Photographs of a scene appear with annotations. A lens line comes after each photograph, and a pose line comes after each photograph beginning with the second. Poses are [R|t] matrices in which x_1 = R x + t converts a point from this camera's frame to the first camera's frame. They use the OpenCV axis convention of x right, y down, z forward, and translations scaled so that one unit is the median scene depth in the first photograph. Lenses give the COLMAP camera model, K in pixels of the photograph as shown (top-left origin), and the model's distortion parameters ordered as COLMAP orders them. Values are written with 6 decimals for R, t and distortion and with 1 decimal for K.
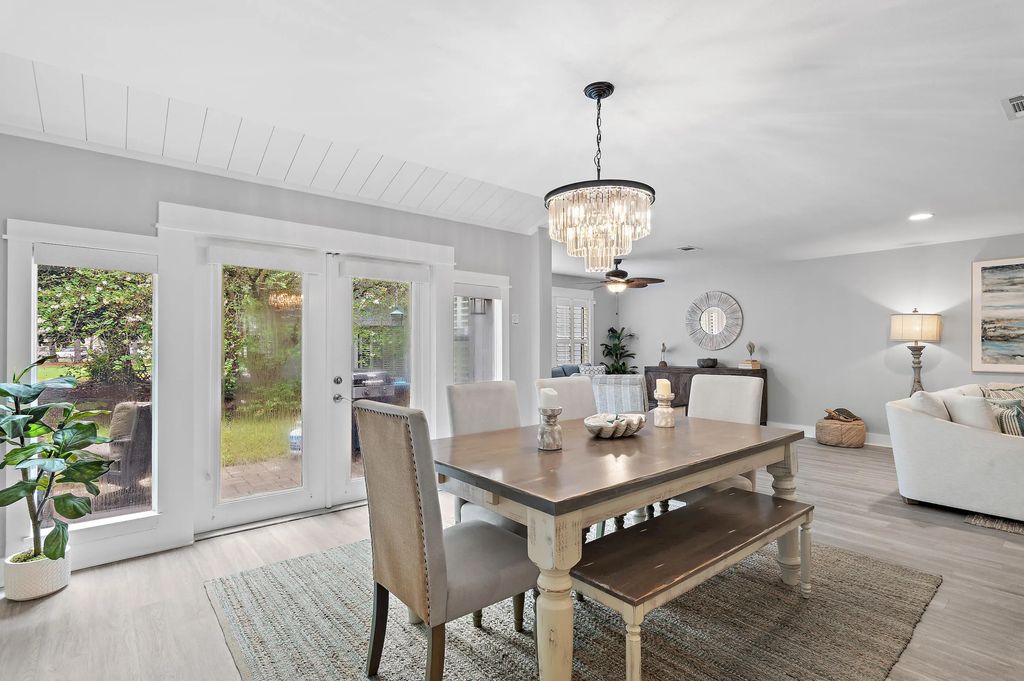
lens RADIAL K [[490.5, 0, 511.8], [0, 490.5, 343.4], [0, 0, 1]] dist [0.000384, 0.000281]
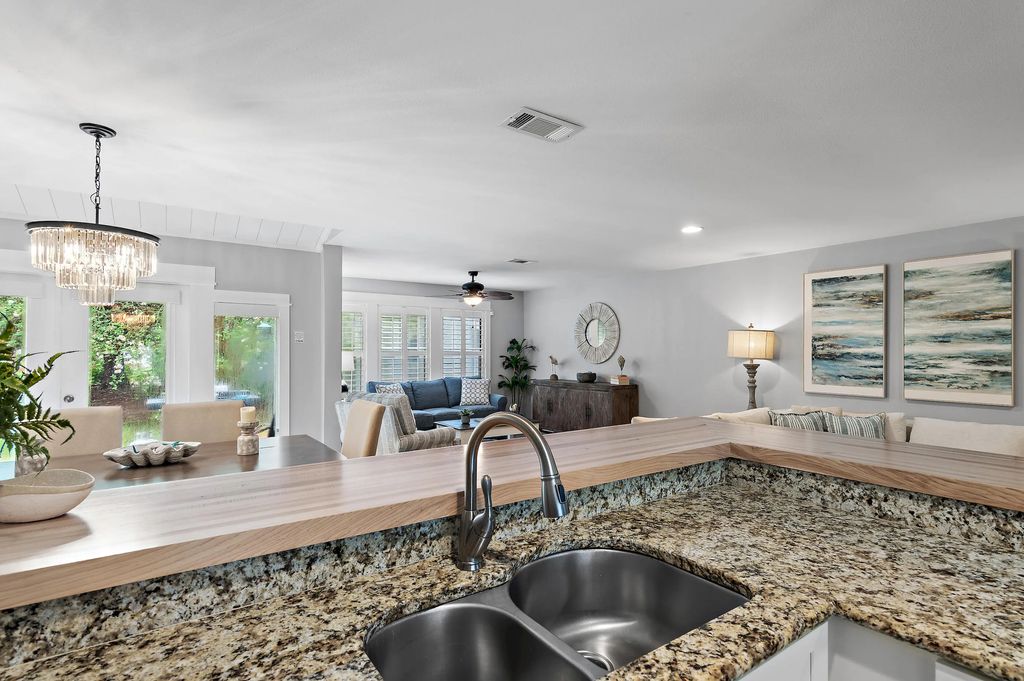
lens RADIAL K [[504.3, 0, 509.5], [0, 504.3, 347.4], [0, 0, 1]] dist [-0.001068, -0.000008]
pose [[0.996355, 0.003830, -0.085222, 0.469588], [-0.003811, 0.999993, 0.000383, -0.025809], [0.085222, -0.000056, 0.996362, 0.006655]]
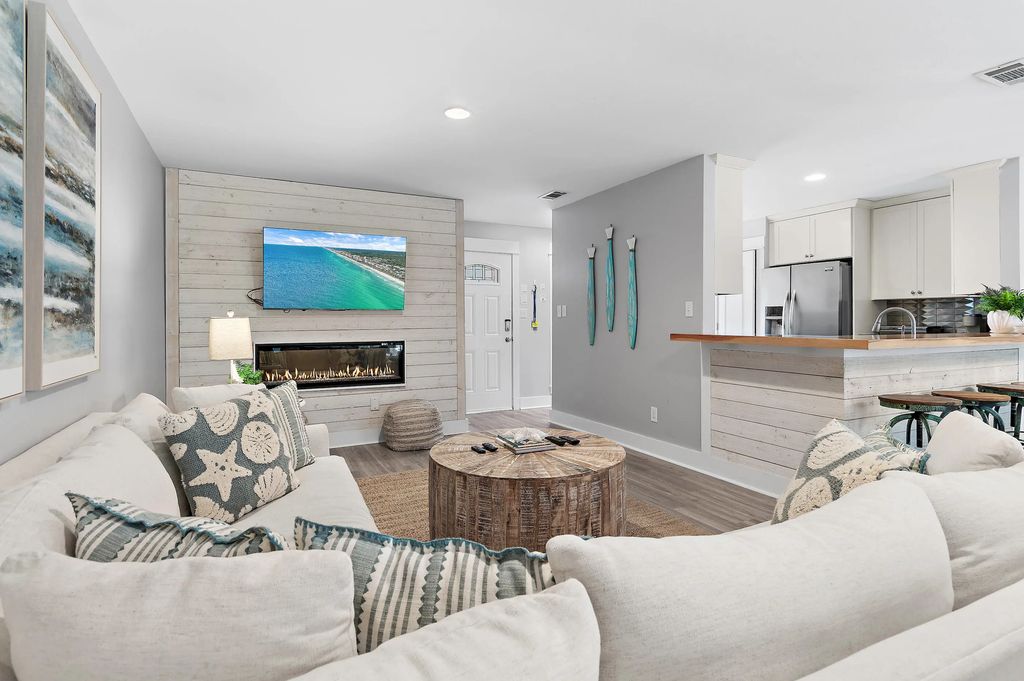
lens RADIAL K [[513.3, 0, 516.4], [0, 513.3, 322.4], [0, 0, 1]] dist [0.000153, 0.000485]
pose [[-0.975958, 0.002008, 0.217949, 0.808684], [0.001973, 0.999998, -0.000379, 0.017745], [-0.217950, 0.000060, -0.975960, 0.998230]]
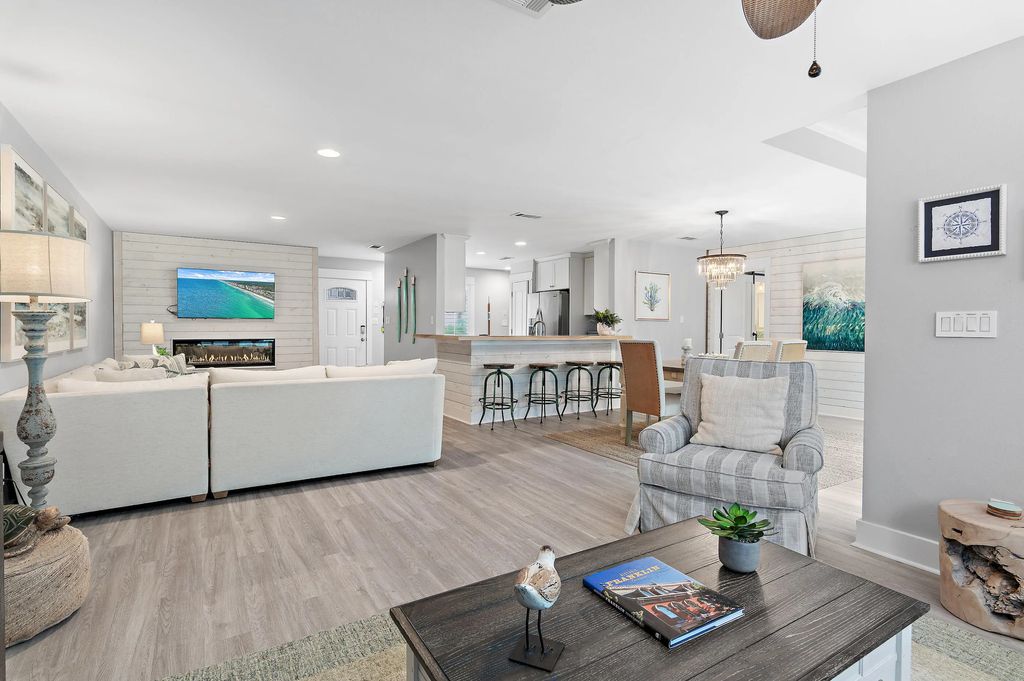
lens RADIAL K [[500.6, 0, 513.2], [0, 500.6, 335.4], [0, 0, 1]] dist [-0.000071, 0.000013]
pose [[-0.991830, -0.006259, 0.127416, 0.356999], [-0.004808, 0.999920, 0.011692, 0.021267], [-0.127479, 0.010984, -0.991780, 1.459276]]
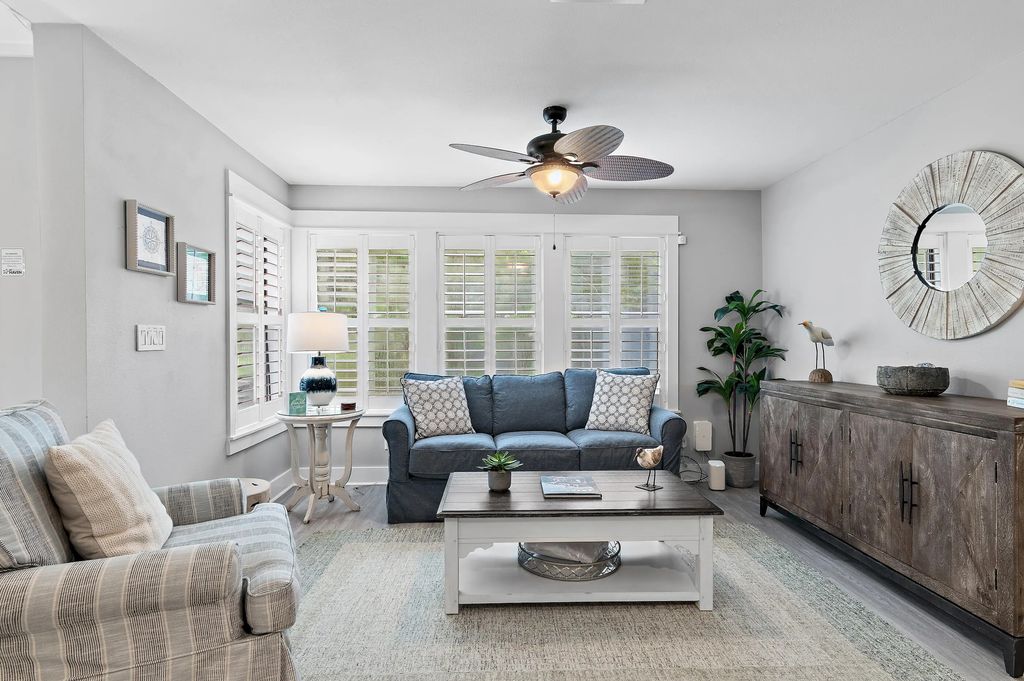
lens RADIAL K [[533.8, 0, 513.3], [0, 533.8, 343.8], [0, 0, 1]] dist [0.001782, 0.000215]
pose [[0.801326, 0.006119, -0.598197, 0.562974], [0.003418, 0.999885, 0.014805, 0.014613], [0.598218, -0.013908, 0.801213, 0.795683]]
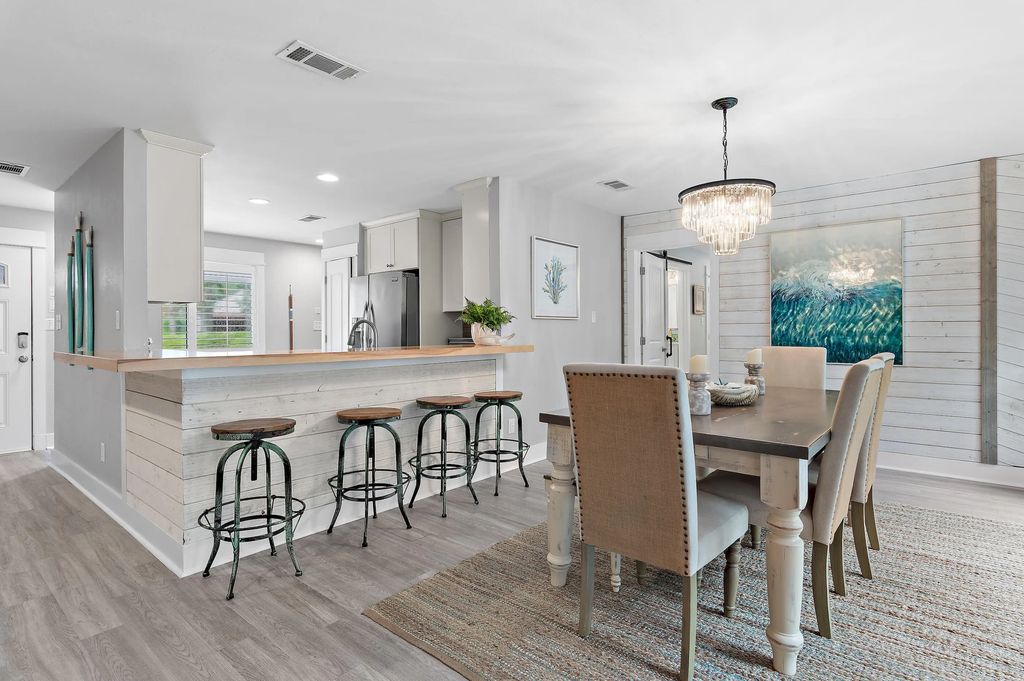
lens RADIAL K [[517.3, 0, 517.3], [0, 517.3, 331.3], [0, 0, 1]] dist [-0.000399, -0.000634]
pose [[-0.983802, 0.006938, -0.179126, 0.376155], [0.007598, 0.999967, -0.002997, 0.017221], [0.179099, -0.004310, -0.983822, 0.891834]]
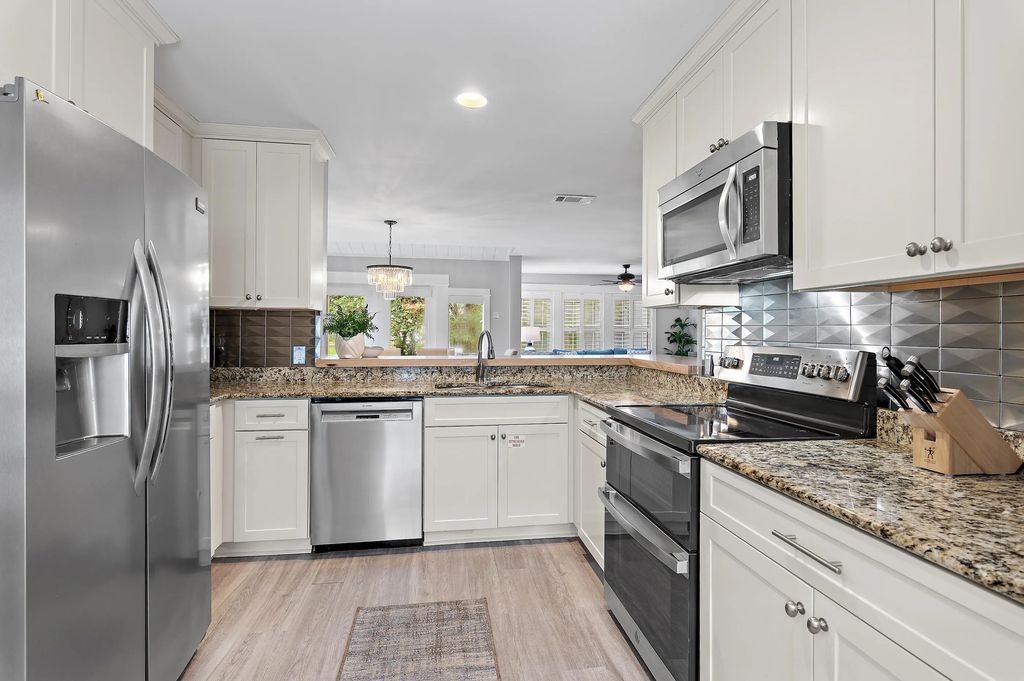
lens RADIAL K [[492.9, 0, 515.9], [0, 492.9, 329.8], [0, 0, 1]] dist [-0.001177, -0.000031]
pose [[0.856283, 0.002949, -0.516499, 0.789665], [-0.004363, 0.999989, -0.001524, -0.000471], [0.516489, 0.003558, 0.856287, -0.291152]]
